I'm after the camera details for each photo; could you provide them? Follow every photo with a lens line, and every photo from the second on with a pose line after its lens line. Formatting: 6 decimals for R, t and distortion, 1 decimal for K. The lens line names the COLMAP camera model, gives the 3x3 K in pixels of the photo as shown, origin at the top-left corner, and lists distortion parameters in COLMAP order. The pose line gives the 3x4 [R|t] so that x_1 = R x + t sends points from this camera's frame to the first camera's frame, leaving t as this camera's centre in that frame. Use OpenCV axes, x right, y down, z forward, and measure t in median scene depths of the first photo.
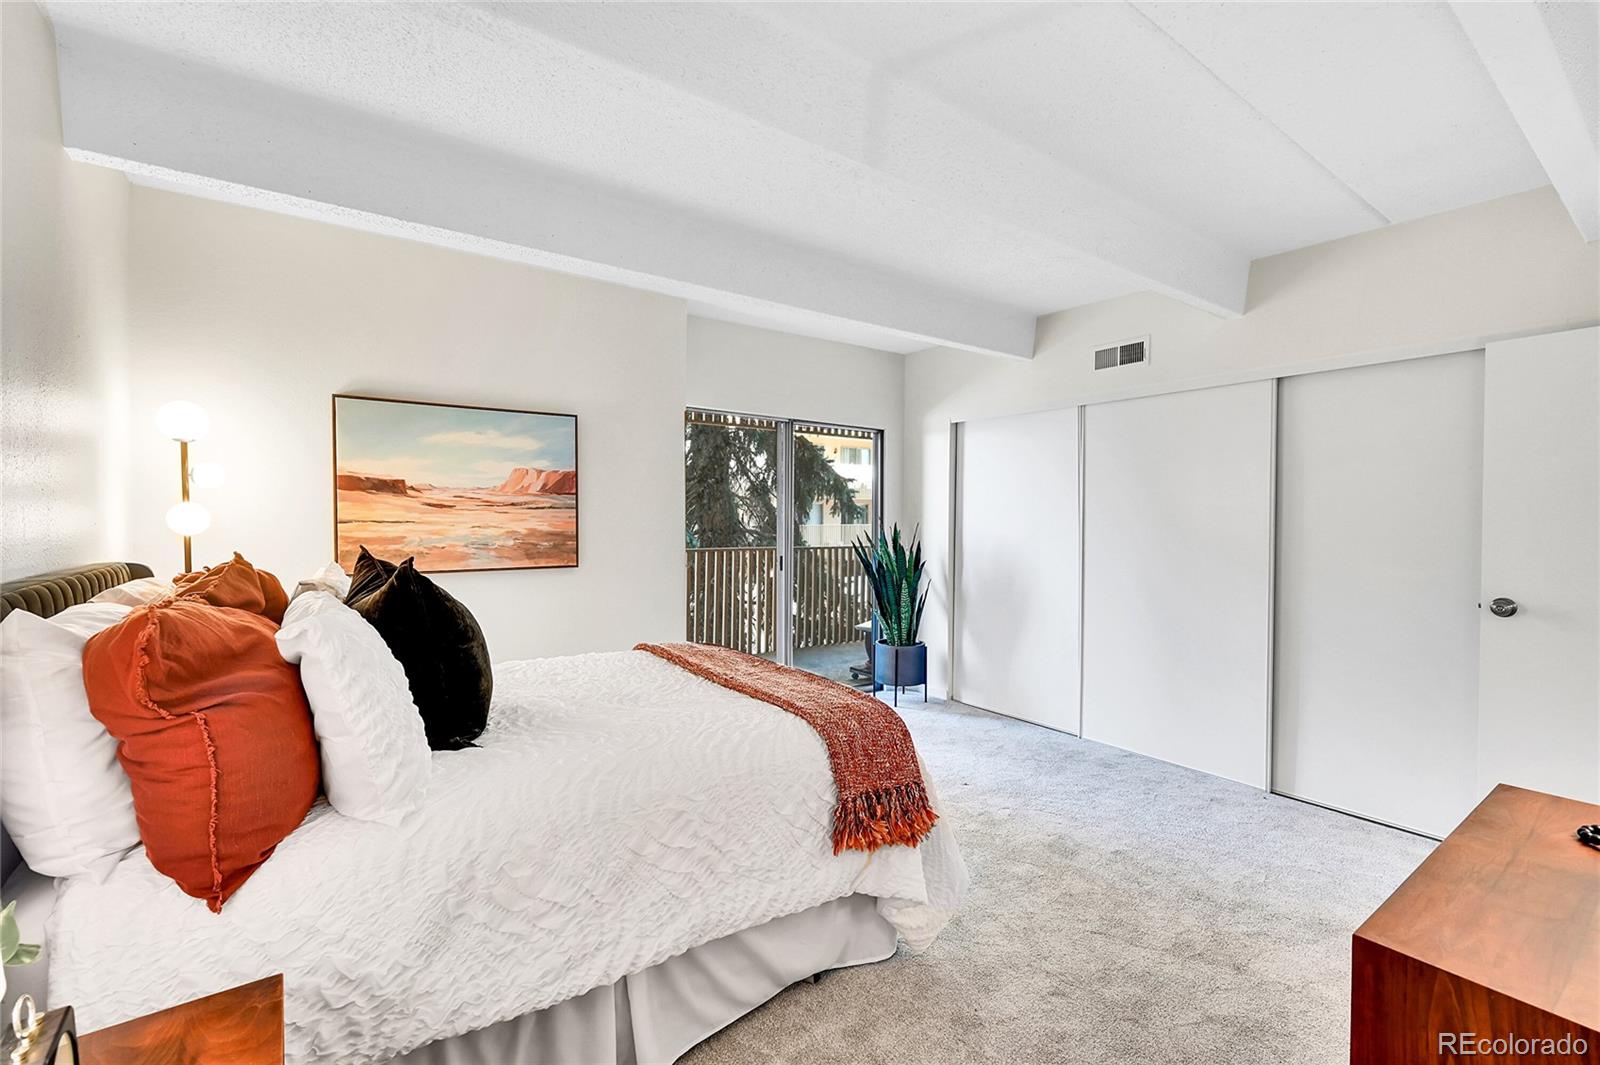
lens RADIAL K [[680.5, 0, 800.2], [0, 680.5, 532.1], [0, 0, 1]] dist [-0.003688, -0.000158]
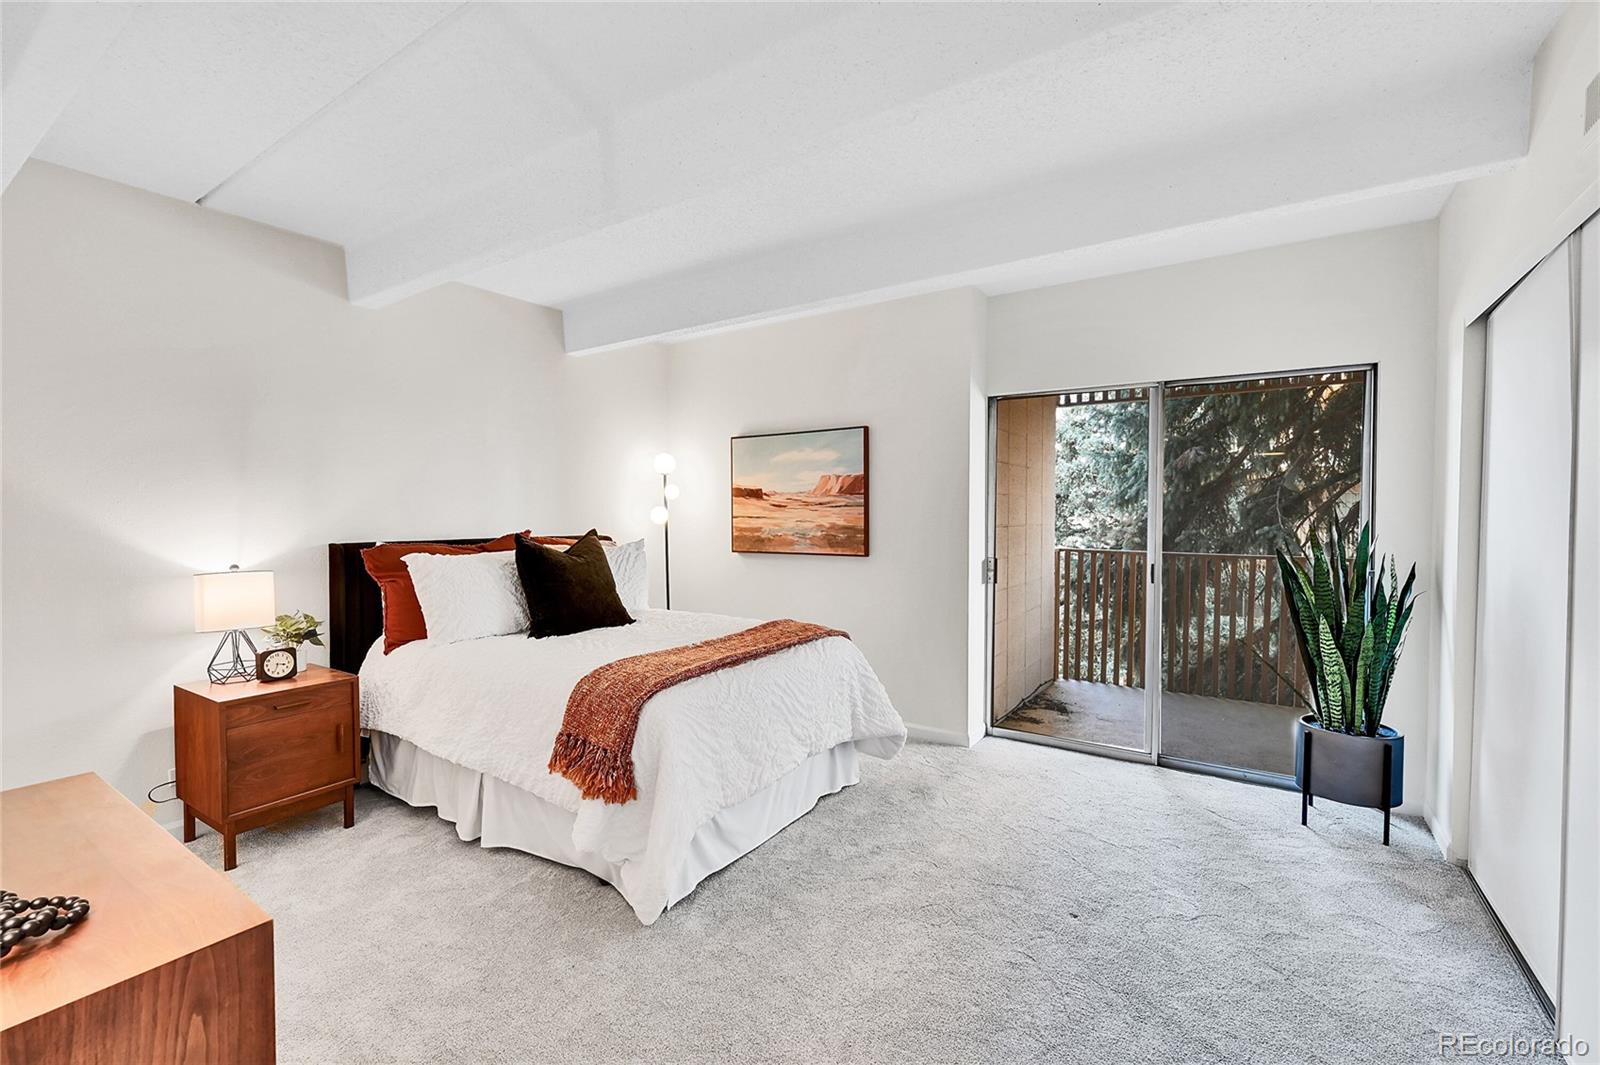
lens RADIAL K [[680.5, 0, 809.6], [0, 680.5, 527.2], [0, 0, 1]] dist [-0.003688, -0.000158]
pose [[0.362473, 0.013075, -0.931903, 0.752151], [-0.018612, 0.999804, 0.006788, -0.005273], [0.931808, 0.014884, 0.362645, 0.513492]]
